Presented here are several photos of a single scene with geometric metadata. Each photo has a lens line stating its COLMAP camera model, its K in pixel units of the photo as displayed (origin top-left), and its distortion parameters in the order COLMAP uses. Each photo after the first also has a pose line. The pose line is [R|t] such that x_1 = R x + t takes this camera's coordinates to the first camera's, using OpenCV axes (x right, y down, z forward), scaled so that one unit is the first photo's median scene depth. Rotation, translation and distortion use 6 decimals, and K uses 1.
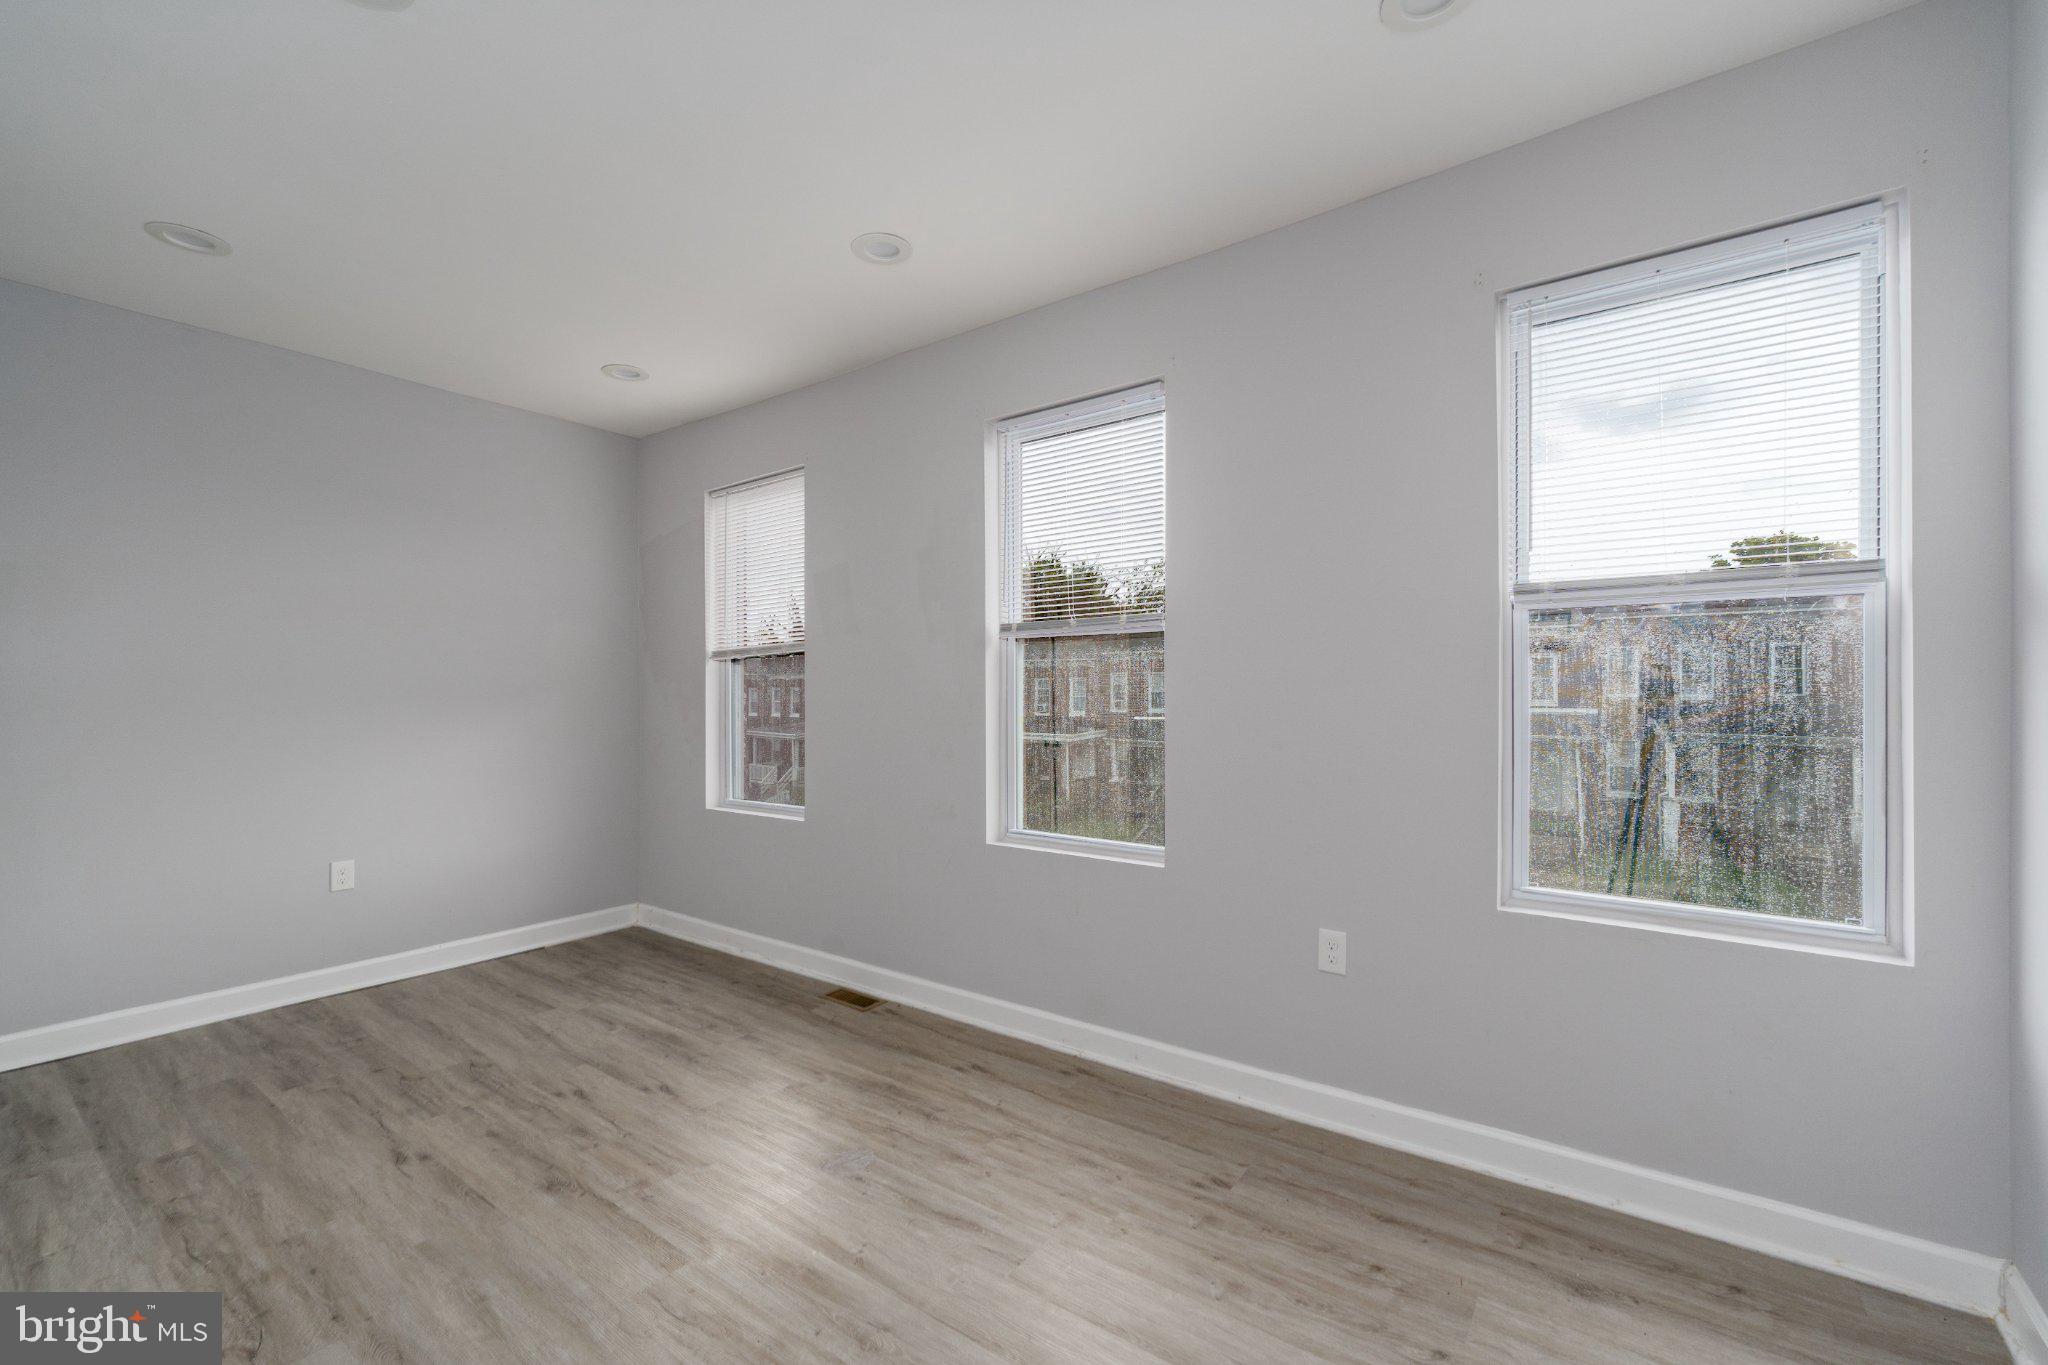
lens RADIAL K [[845.4, 0, 1024.7], [0, 845.4, 691.3], [0, 0, 1]] dist [0.001975, 0.000583]
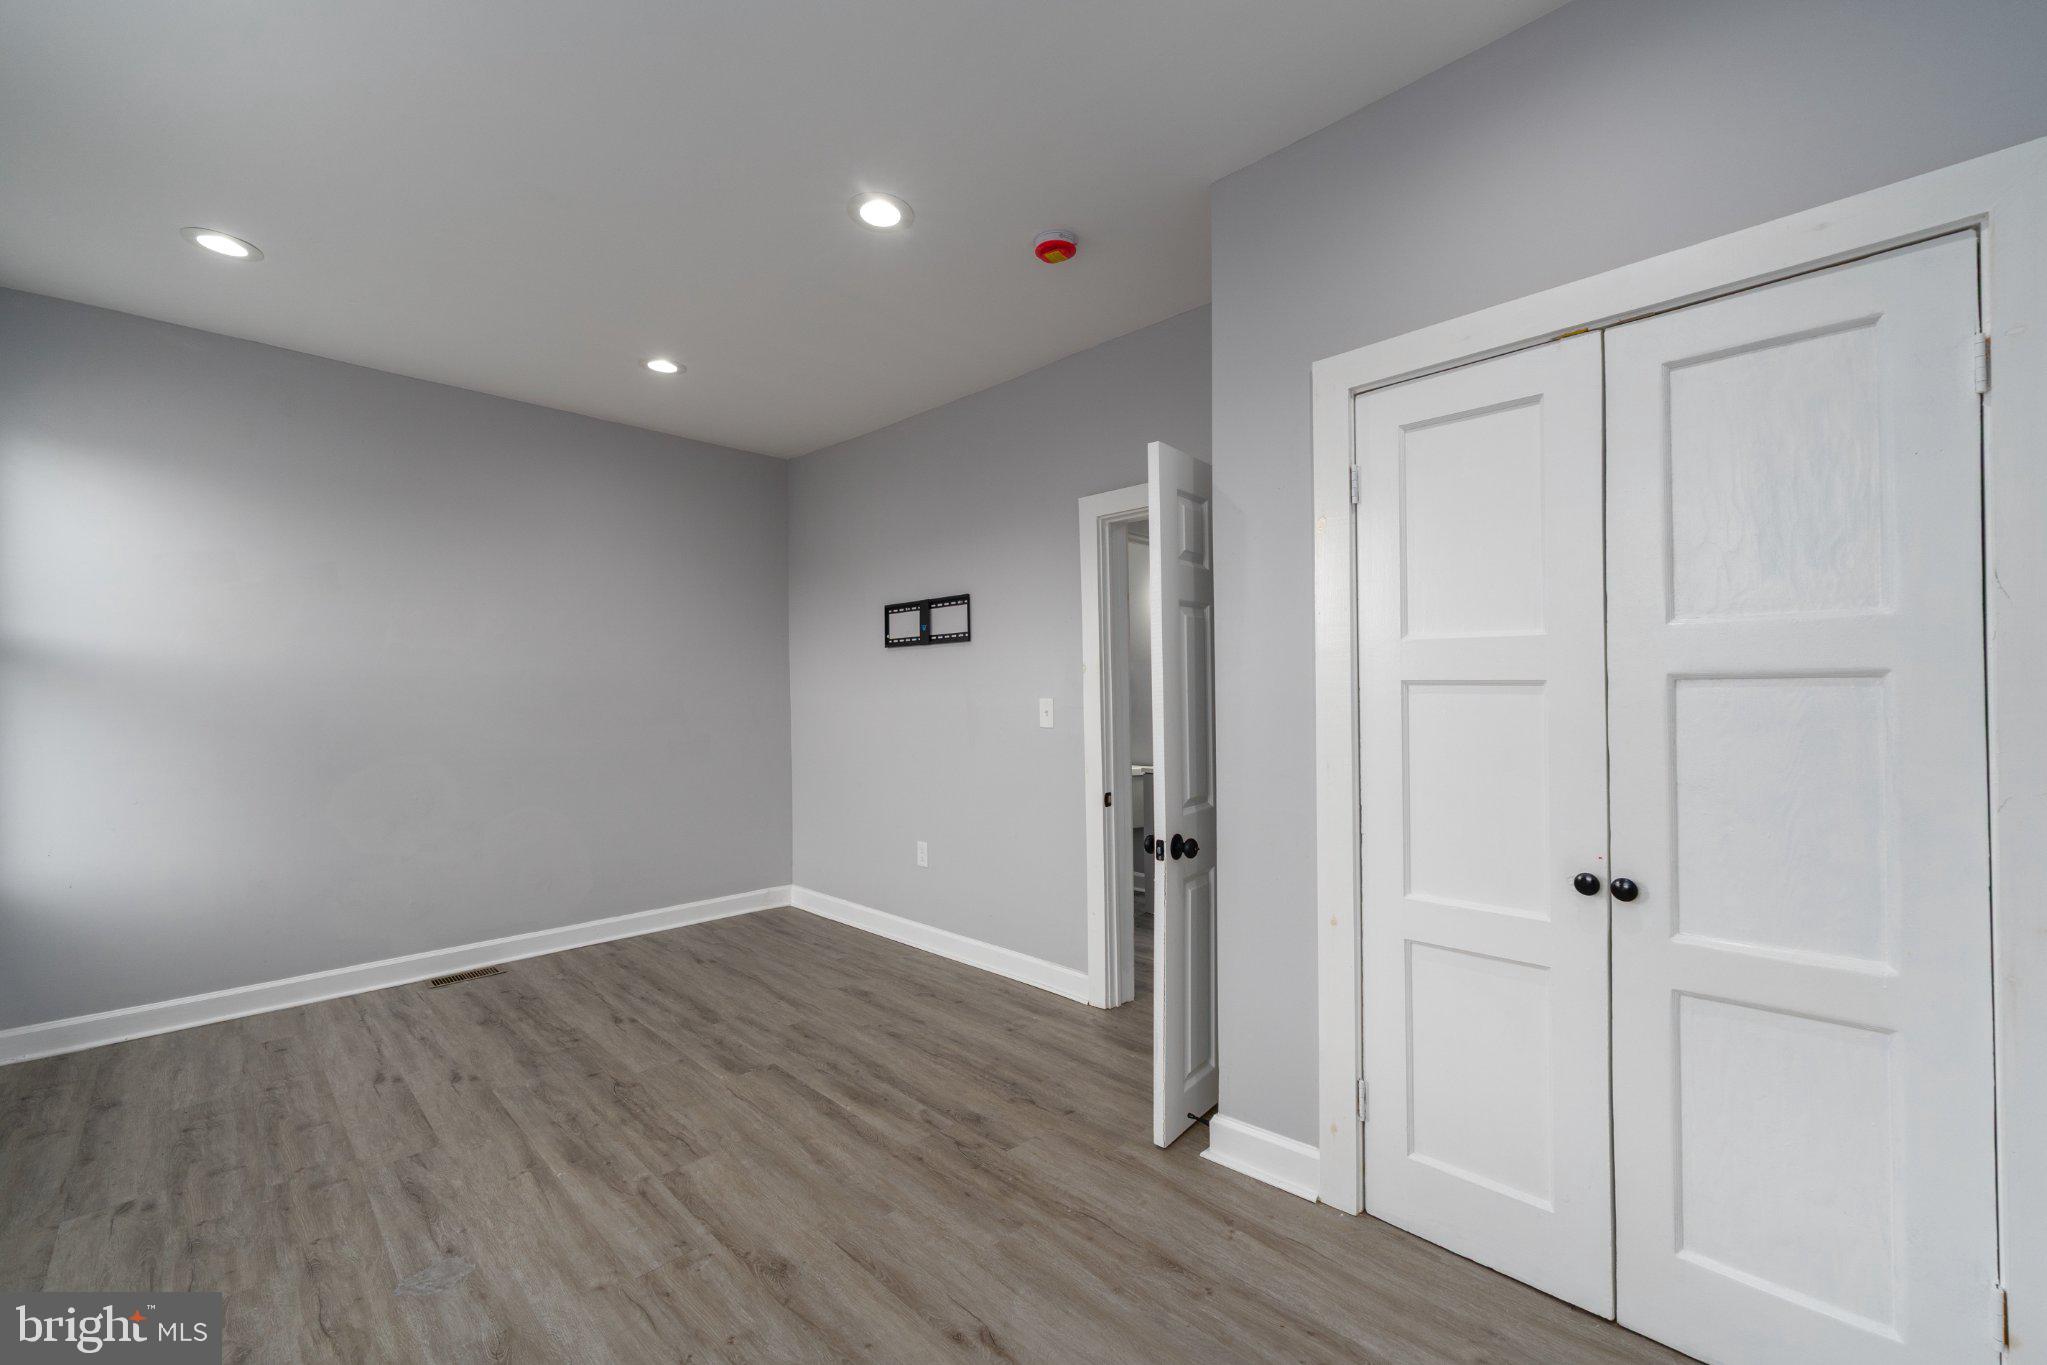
lens RADIAL K [[844.9, 0, 1022.9], [0, 844.9, 689.9], [0, 0, 1]] dist [0.001975, 0.000583]
pose [[-0.987632, 0.015654, 0.156009, -0.999415], [0.014332, 0.999851, -0.009595, 0.018154], [-0.156136, -0.007241, -0.987709, 1.919559]]
